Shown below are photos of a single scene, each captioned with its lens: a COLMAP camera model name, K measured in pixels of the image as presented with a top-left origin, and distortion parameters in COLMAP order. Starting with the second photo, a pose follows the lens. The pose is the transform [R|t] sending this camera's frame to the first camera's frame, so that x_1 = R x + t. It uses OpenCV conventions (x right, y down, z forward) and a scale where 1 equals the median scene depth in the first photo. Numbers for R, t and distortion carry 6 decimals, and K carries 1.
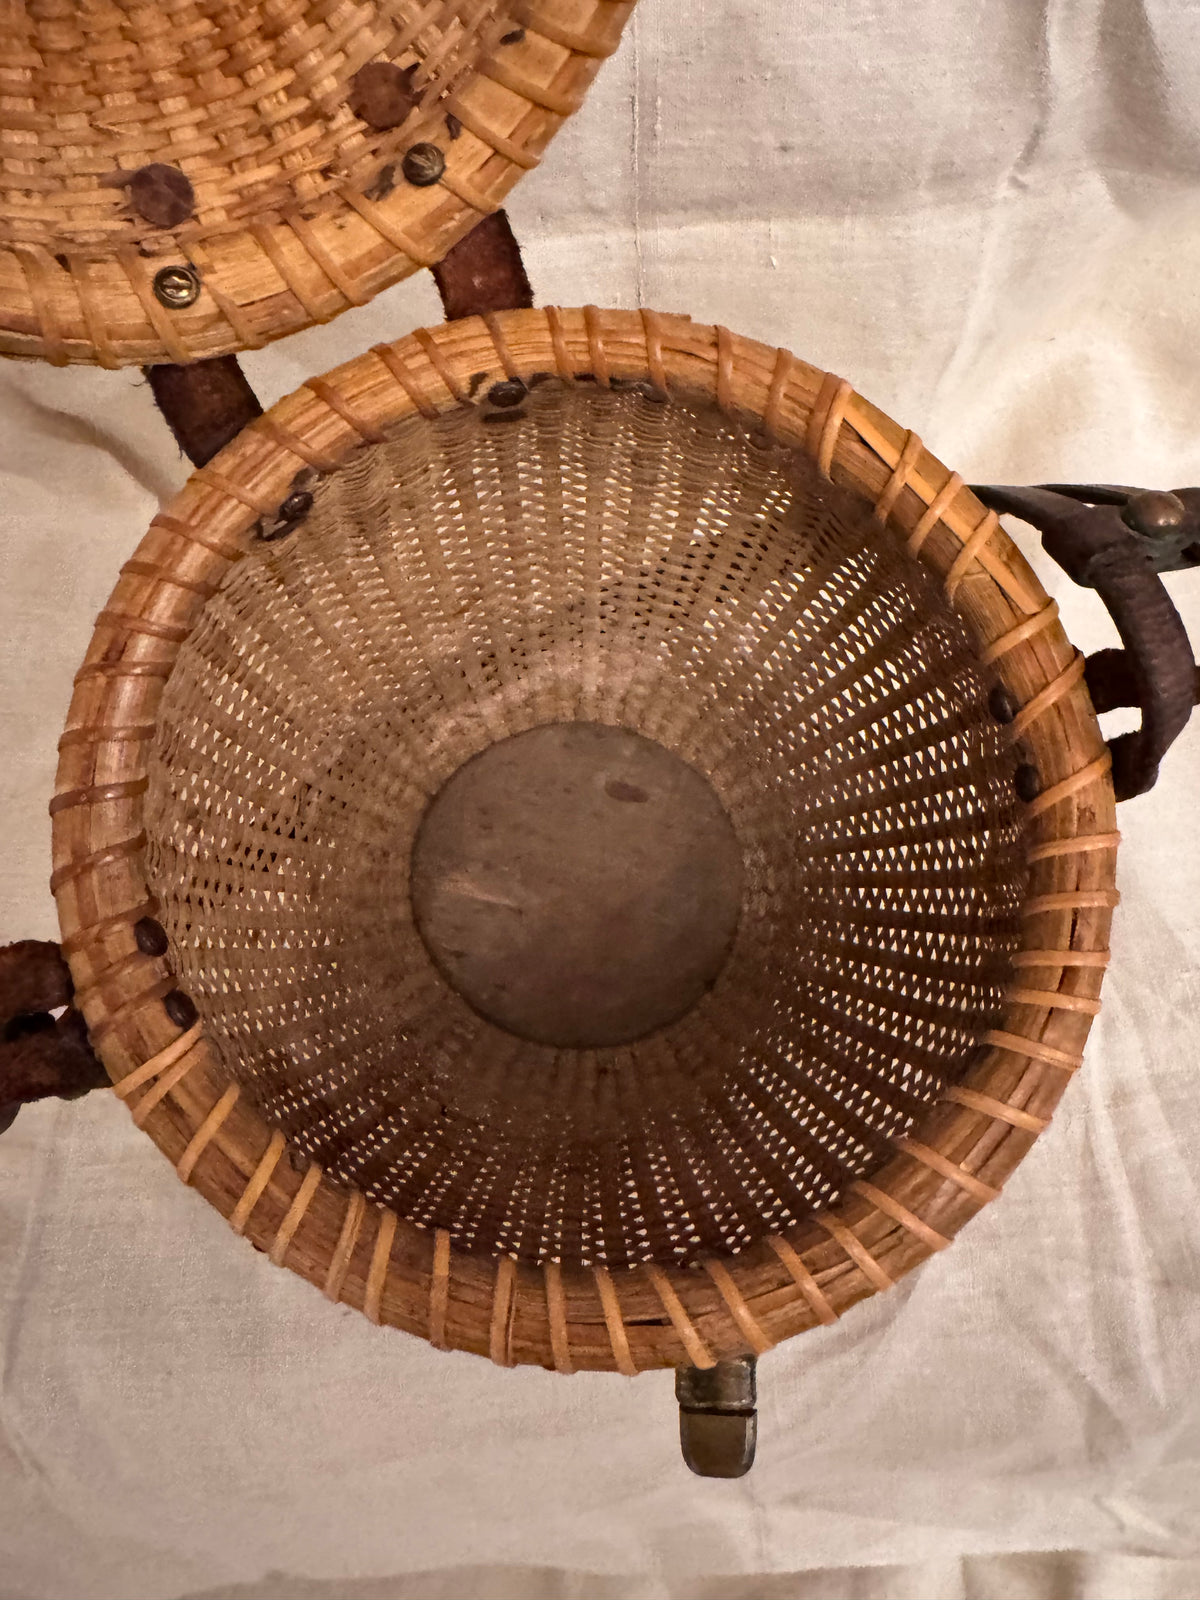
lens RADIAL K [[1153.3, 0, 577.0], [0, 1153.3, 722.1], [0, 0, 1]] dist [-0.000125, 0.001911]
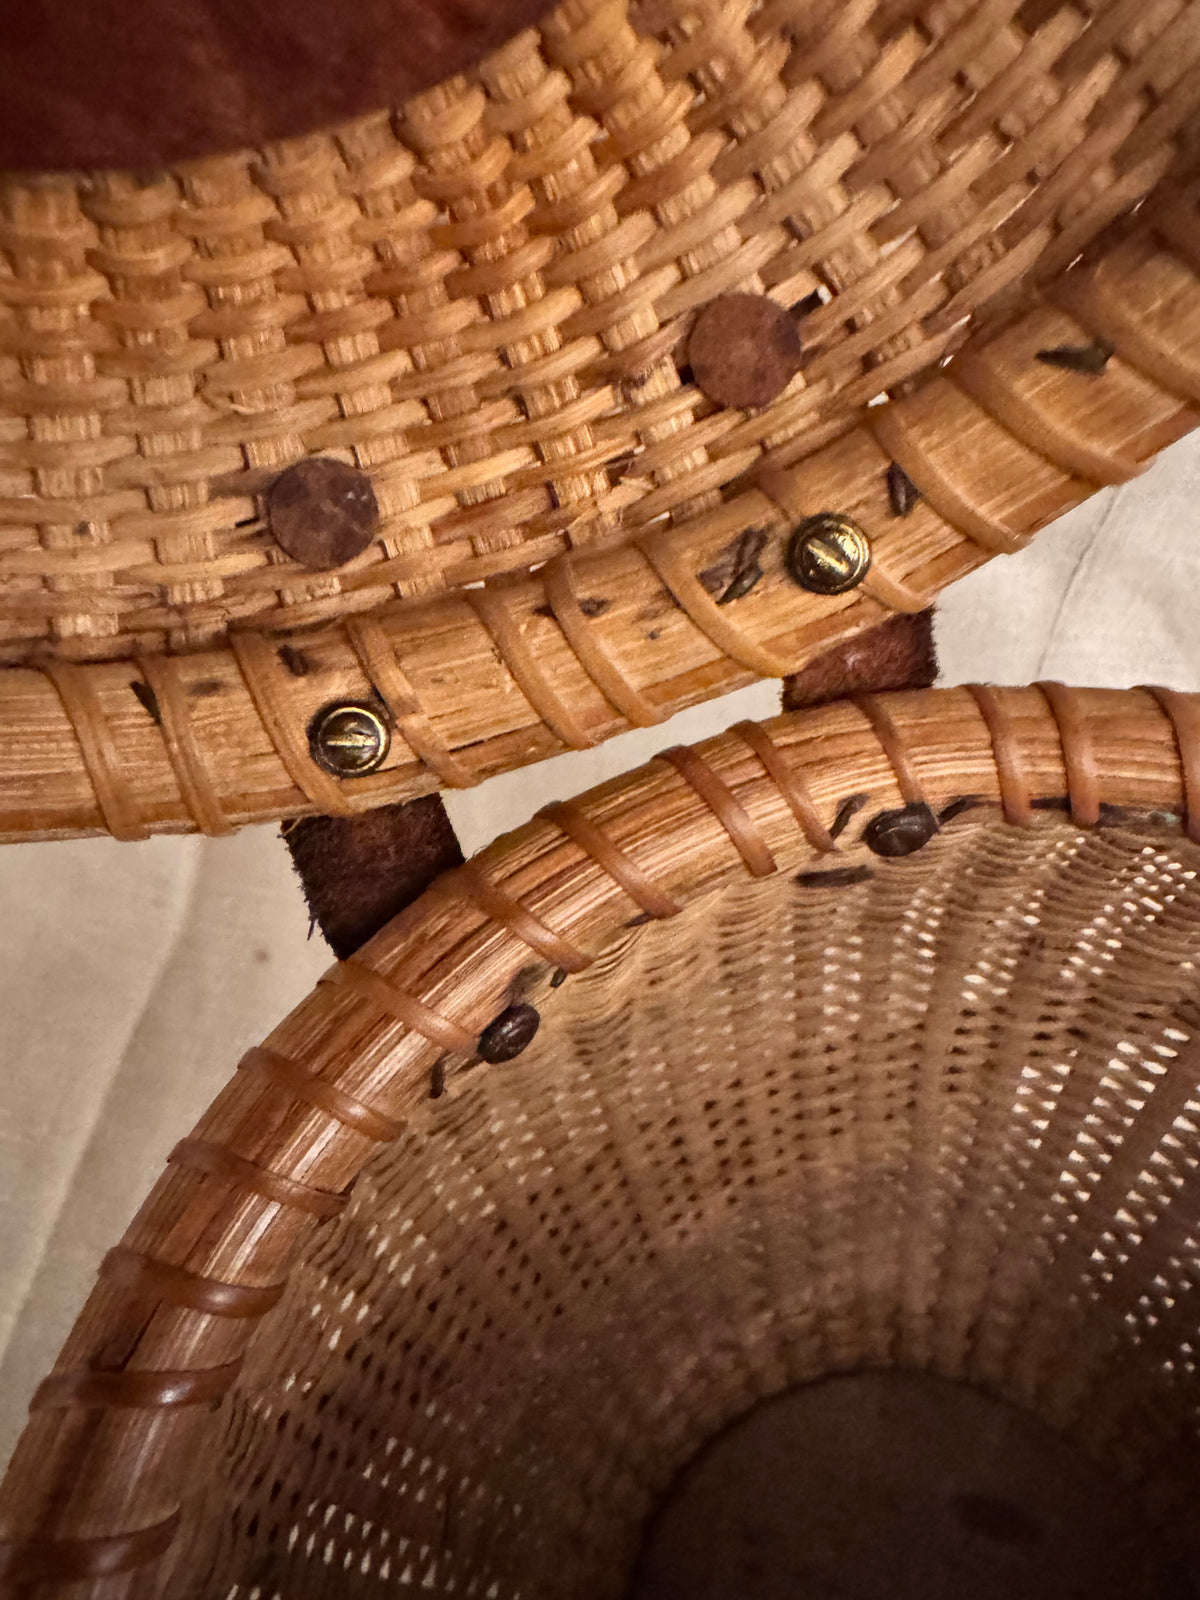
lens RADIAL K [[1169.5, 0, 603.9], [0, 1169.5, 790.3], [0, 0, 1]] dist [0.099024, 0.000932]
pose [[0.994828, -0.002948, -0.101529, -0.146538], [-0.031631, 0.940881, -0.337256, -0.111419], [0.096521, 0.338723, 0.935922, 0.461178]]
